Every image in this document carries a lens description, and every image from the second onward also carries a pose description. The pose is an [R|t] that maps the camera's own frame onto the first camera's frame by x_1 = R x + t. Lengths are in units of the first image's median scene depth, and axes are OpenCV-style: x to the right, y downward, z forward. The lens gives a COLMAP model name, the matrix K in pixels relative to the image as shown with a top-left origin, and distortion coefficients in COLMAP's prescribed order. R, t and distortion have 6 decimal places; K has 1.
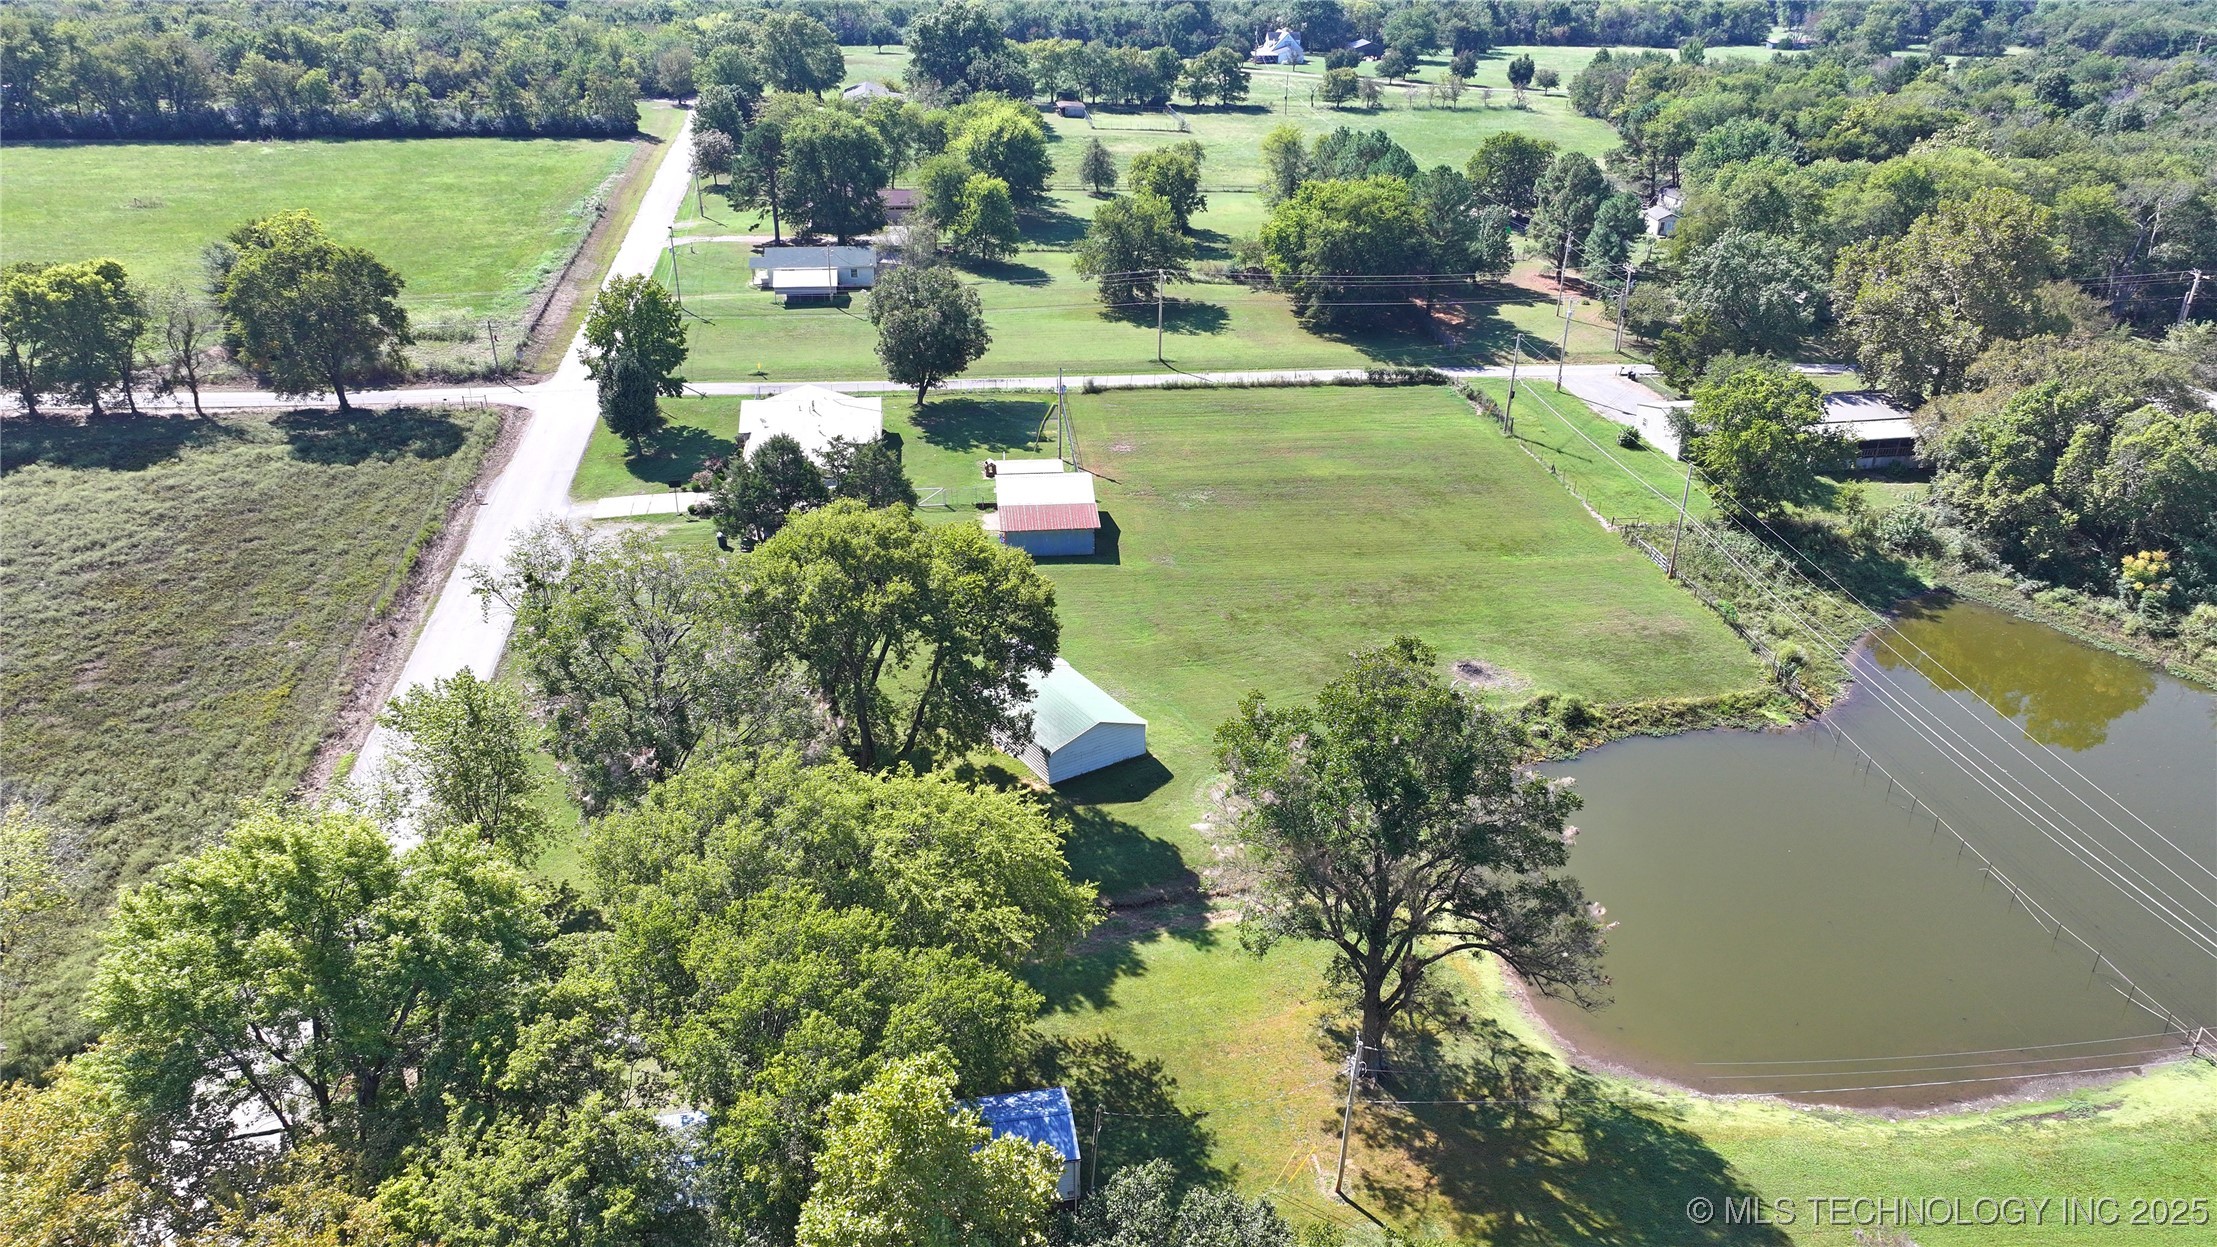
lens RADIAL K [[1568.1, 0, 1115.9], [0, 1568.1, 621.1], [0, 0, 1]] dist [0.001220, 0.003189]
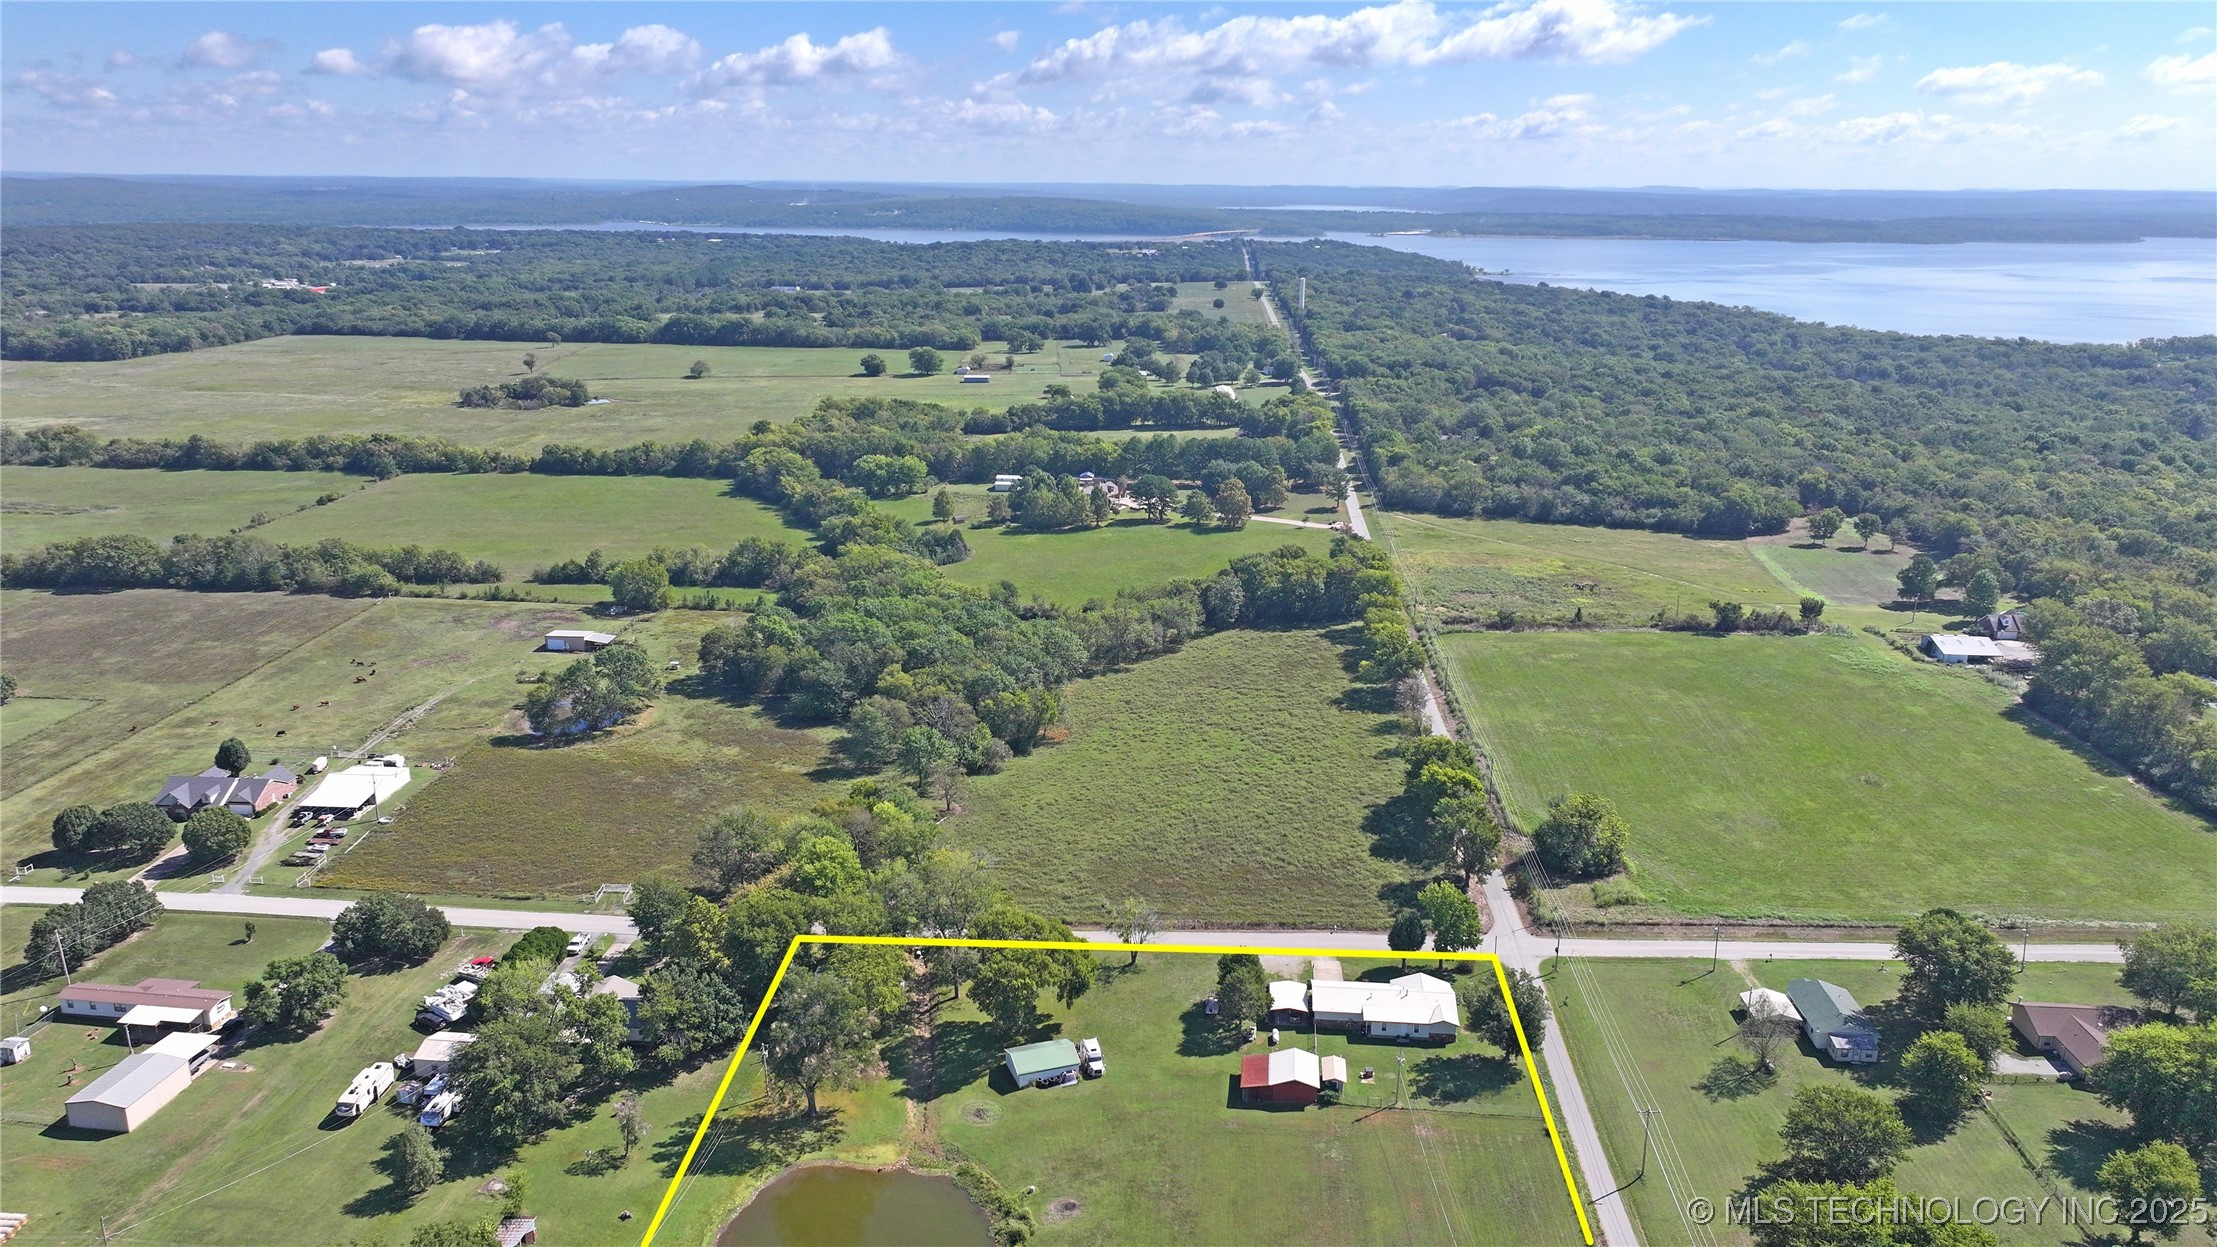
lens RADIAL K [[1568.1, 0, 1115.9], [0, 1568.1, 621.1], [0, 0, 1]] dist [0.001220, 0.003189]
pose [[-0.217465, 0.249775, -0.943568, 1.455552], [-0.432891, 0.841749, 0.322591, -0.946531], [0.874823, 0.478614, -0.074926, 0.731100]]
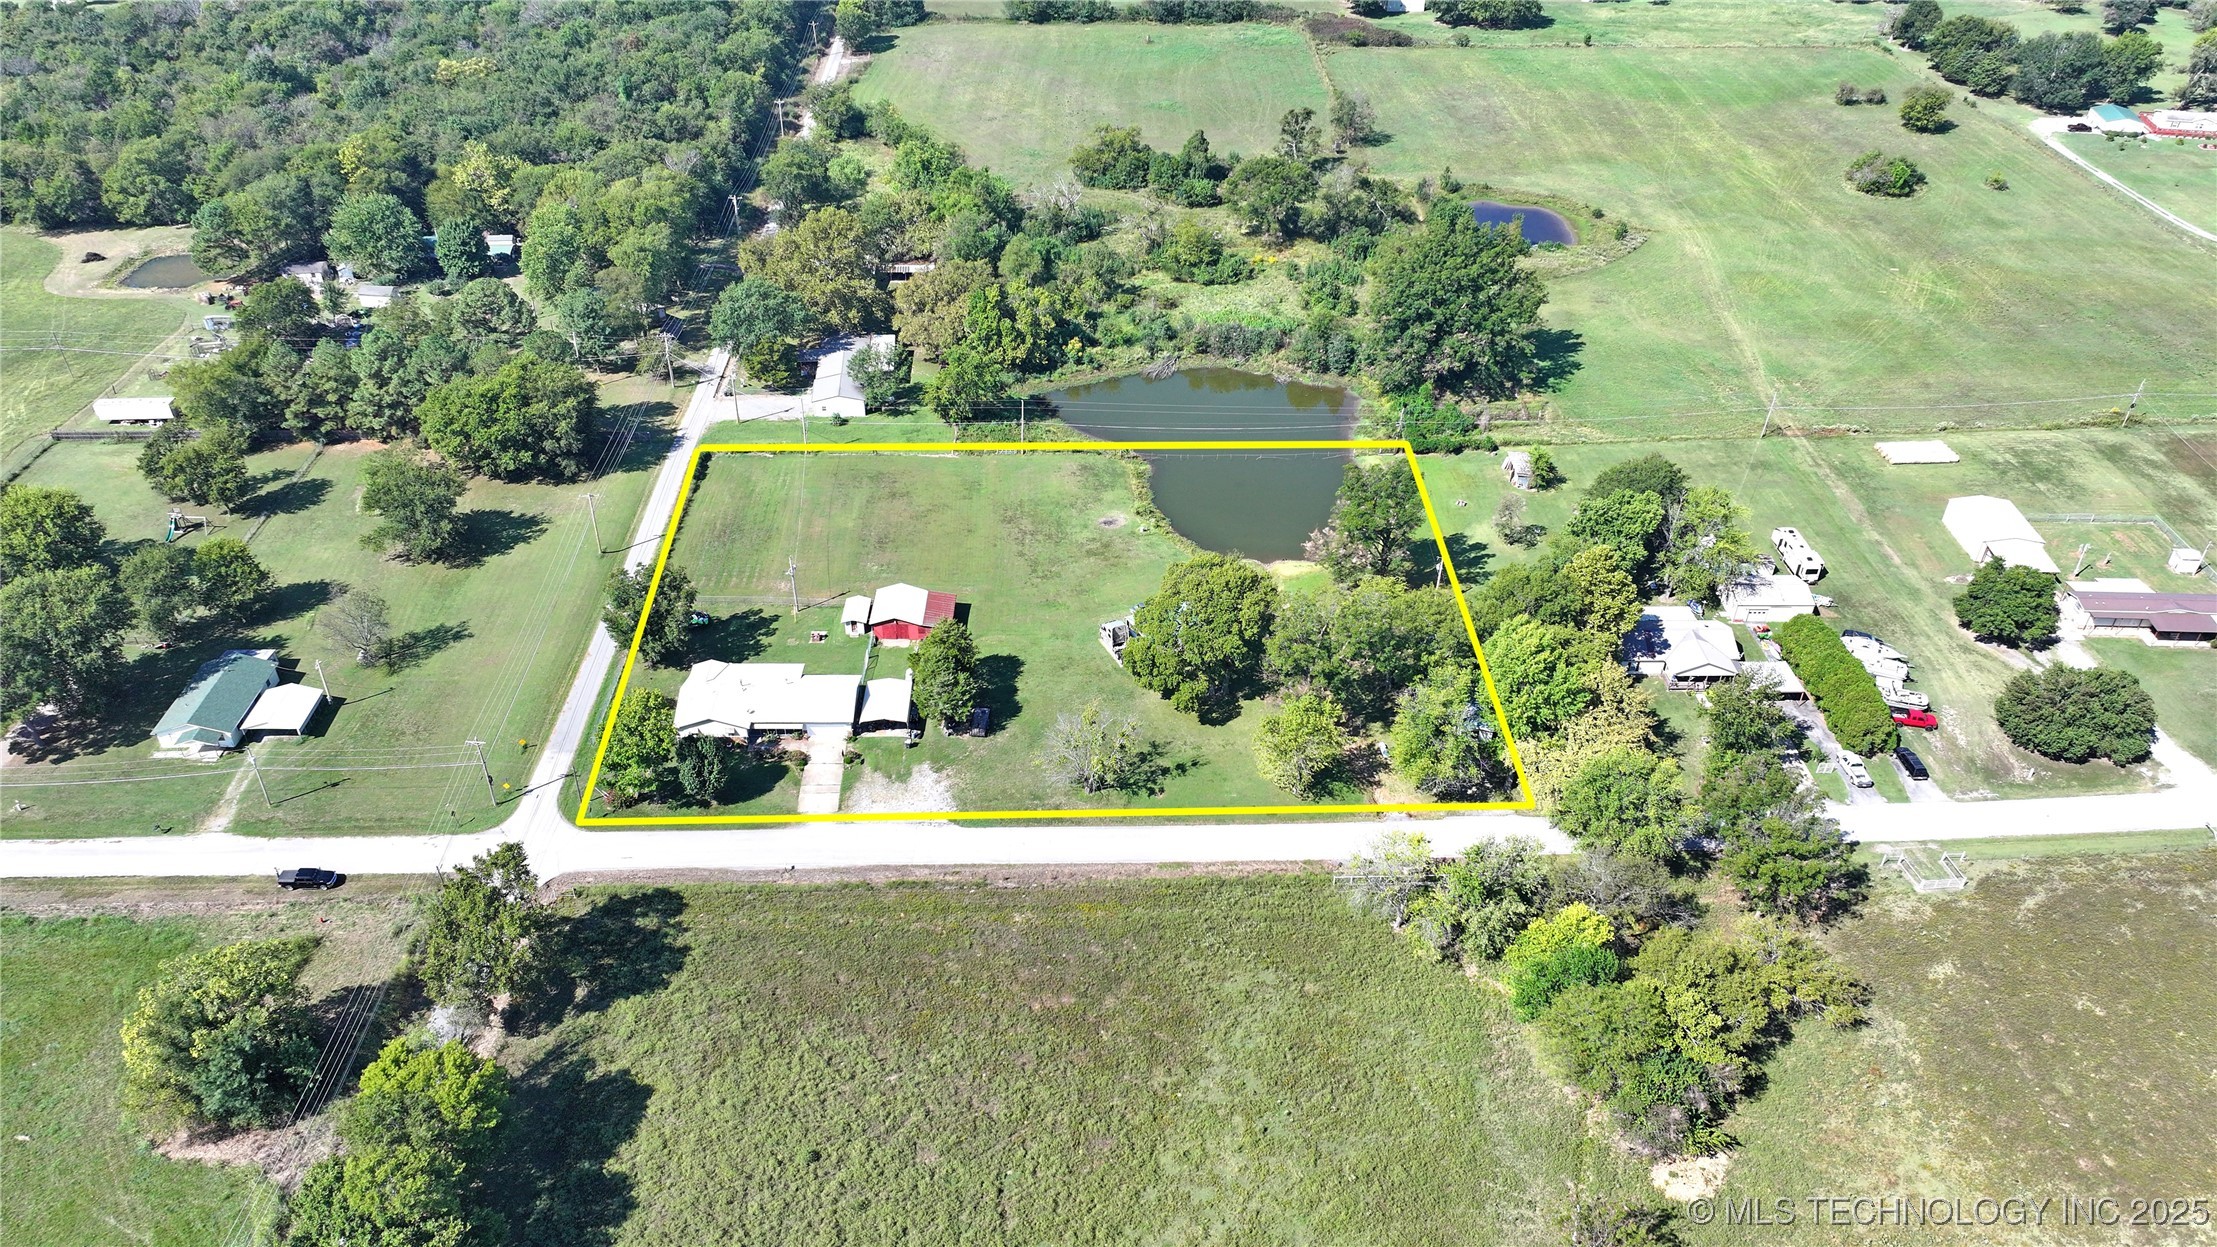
lens RADIAL K [[1568.1, 0, 1115.9], [0, 1568.1, 621.1], [0, 0, 1]] dist [0.001220, 0.003189]
pose [[0.113304, -0.578783, 0.807572, -1.320886], [0.423230, 0.763490, 0.487810, -0.759698], [-0.898910, 0.286518, 0.331465, 0.276883]]
